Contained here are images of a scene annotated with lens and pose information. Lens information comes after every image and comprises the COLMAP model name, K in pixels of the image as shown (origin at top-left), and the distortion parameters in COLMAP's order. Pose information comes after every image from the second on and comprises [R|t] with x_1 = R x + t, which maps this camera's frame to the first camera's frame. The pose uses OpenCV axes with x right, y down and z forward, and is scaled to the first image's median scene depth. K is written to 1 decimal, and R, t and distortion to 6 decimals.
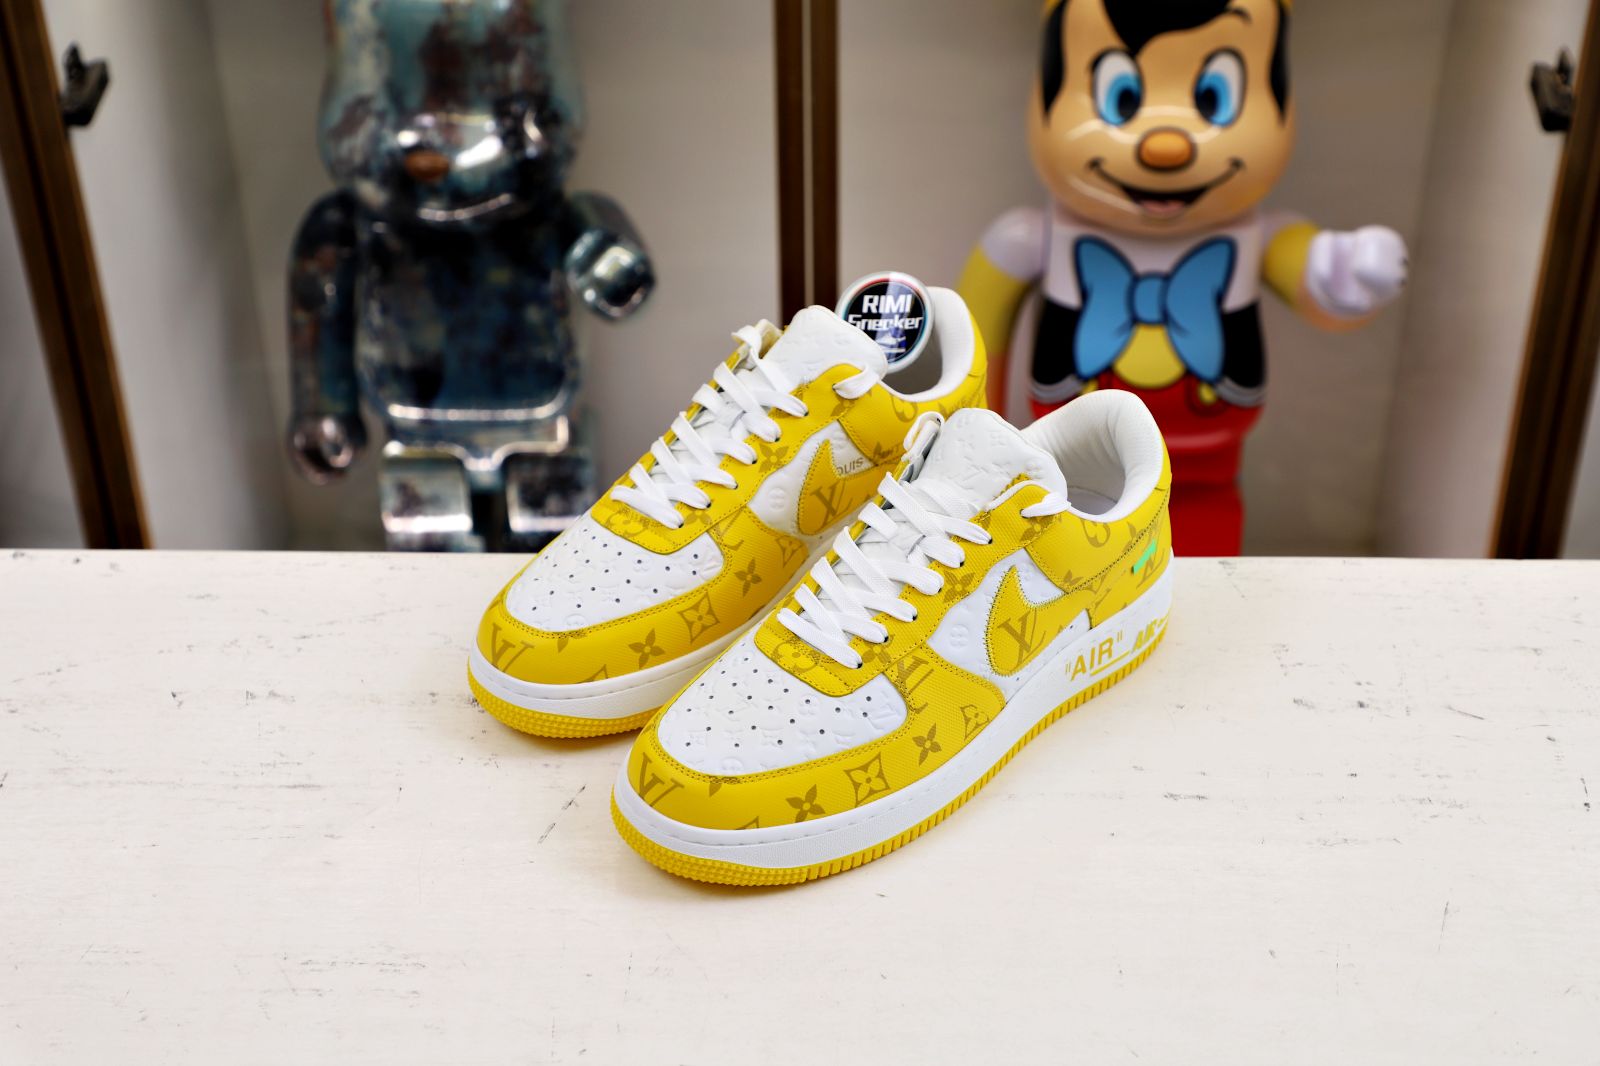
lens RADIAL K [[2572.4, 0, 799.9], [0, 2572.4, 552.2], [0, 0, 1]] dist [0.172434, 0.068898]
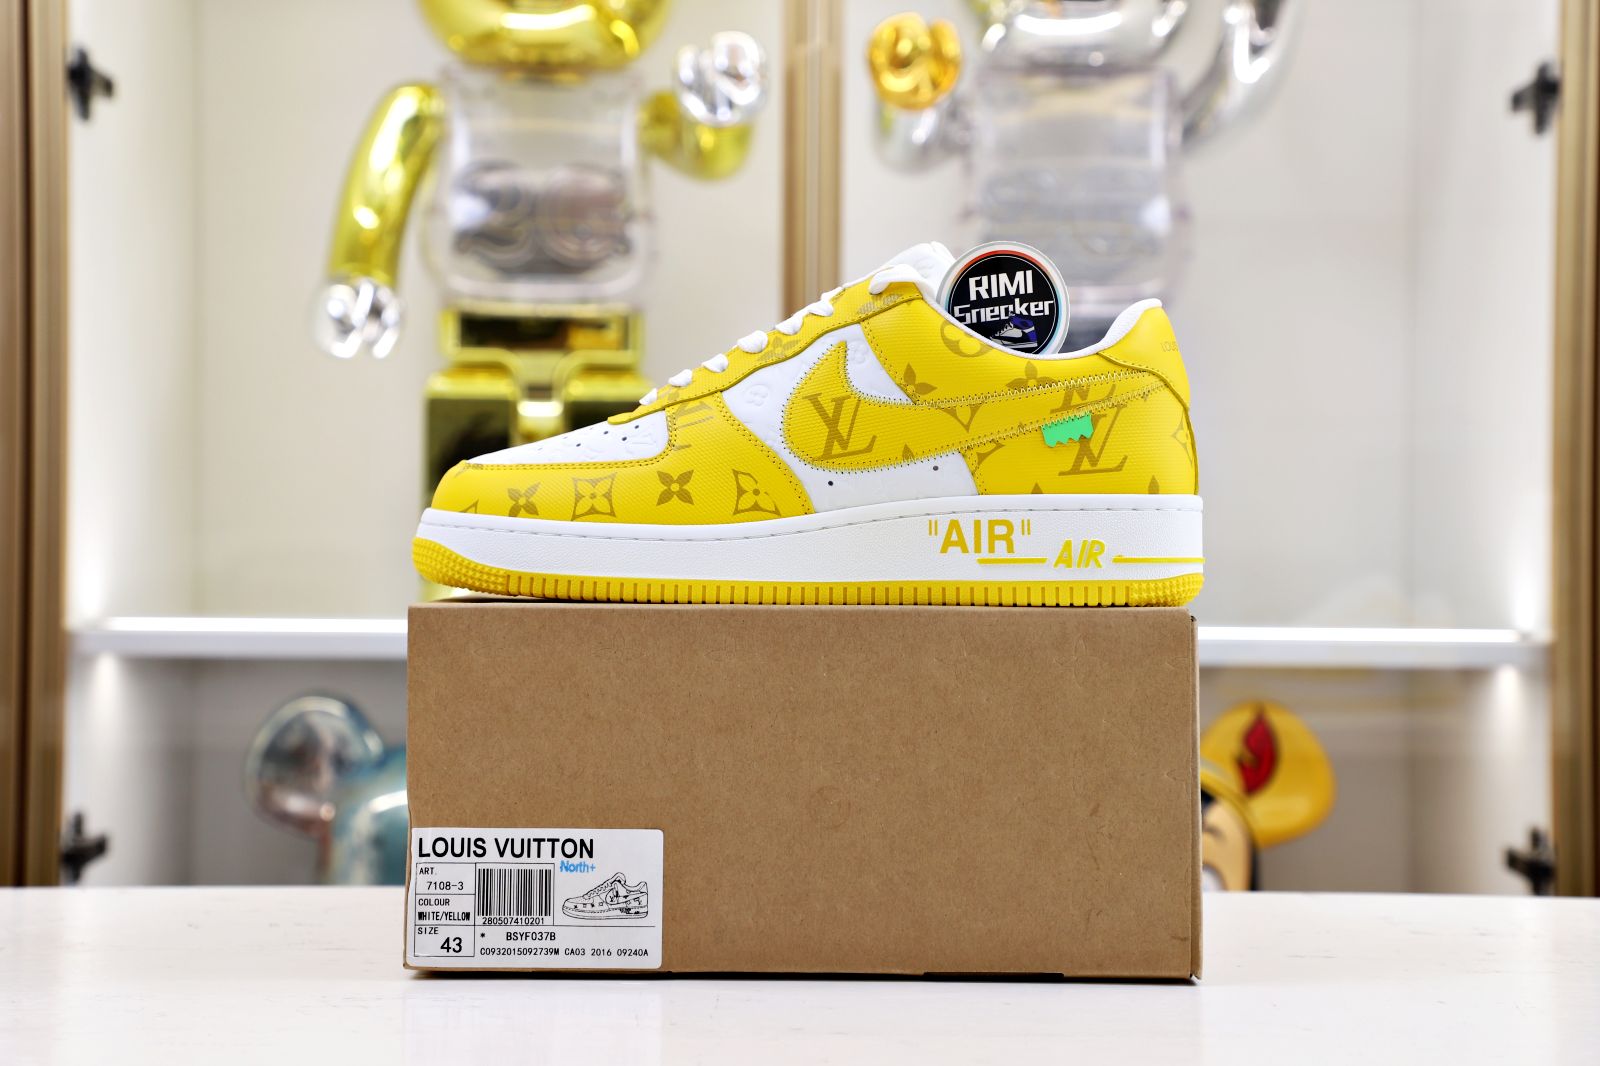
lens RADIAL K [[2572.4, 0, 799.9], [0, 2572.4, 552.2], [0, 0, 1]] dist [0.172434, 0.068898]
pose [[0.651191, -0.007130, -0.758880, 0.732450], [-0.445439, 0.806002, -0.389802, 0.409006], [0.614438, 0.591870, 0.521685, 0.561180]]
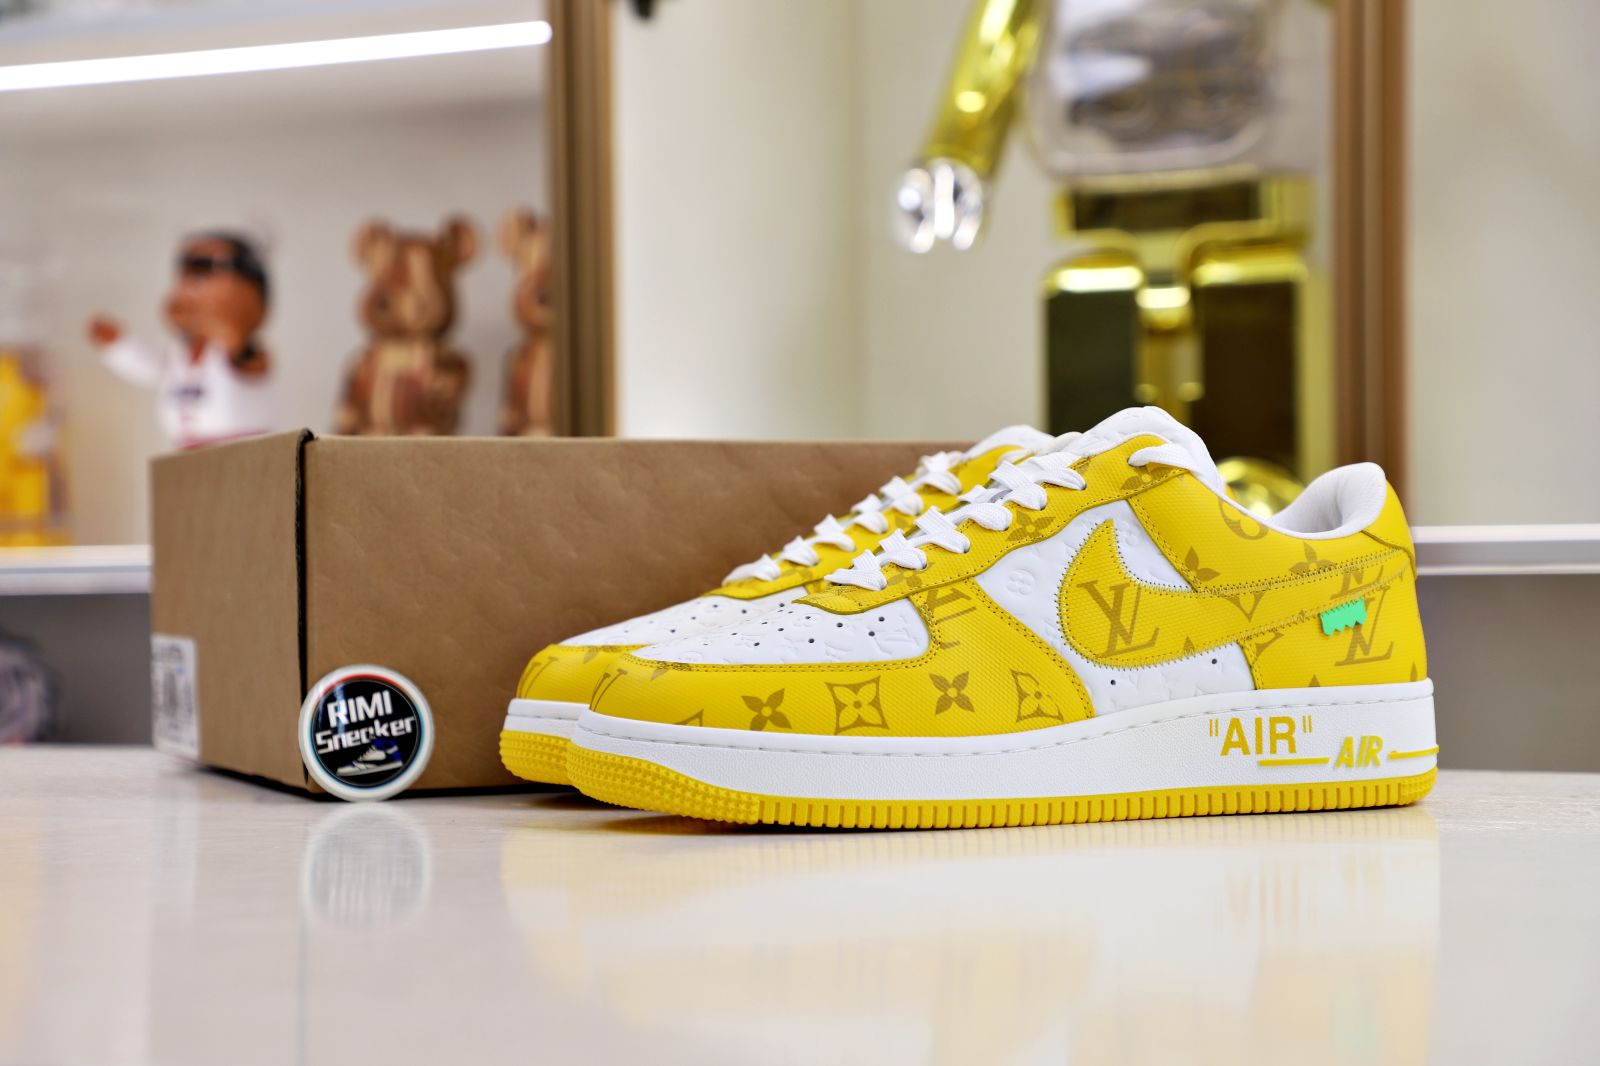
lens RADIAL K [[3258.3, 0, 800.0], [0, 3258.3, 533.0], [0, 0, 1]] dist [0.287992, 0.085444]
pose [[0.909334, -0.006511, -0.416015, 0.406027], [-0.232798, 0.820751, -0.521701, 0.543760], [0.344842, 0.571248, 0.744822, 0.219451]]
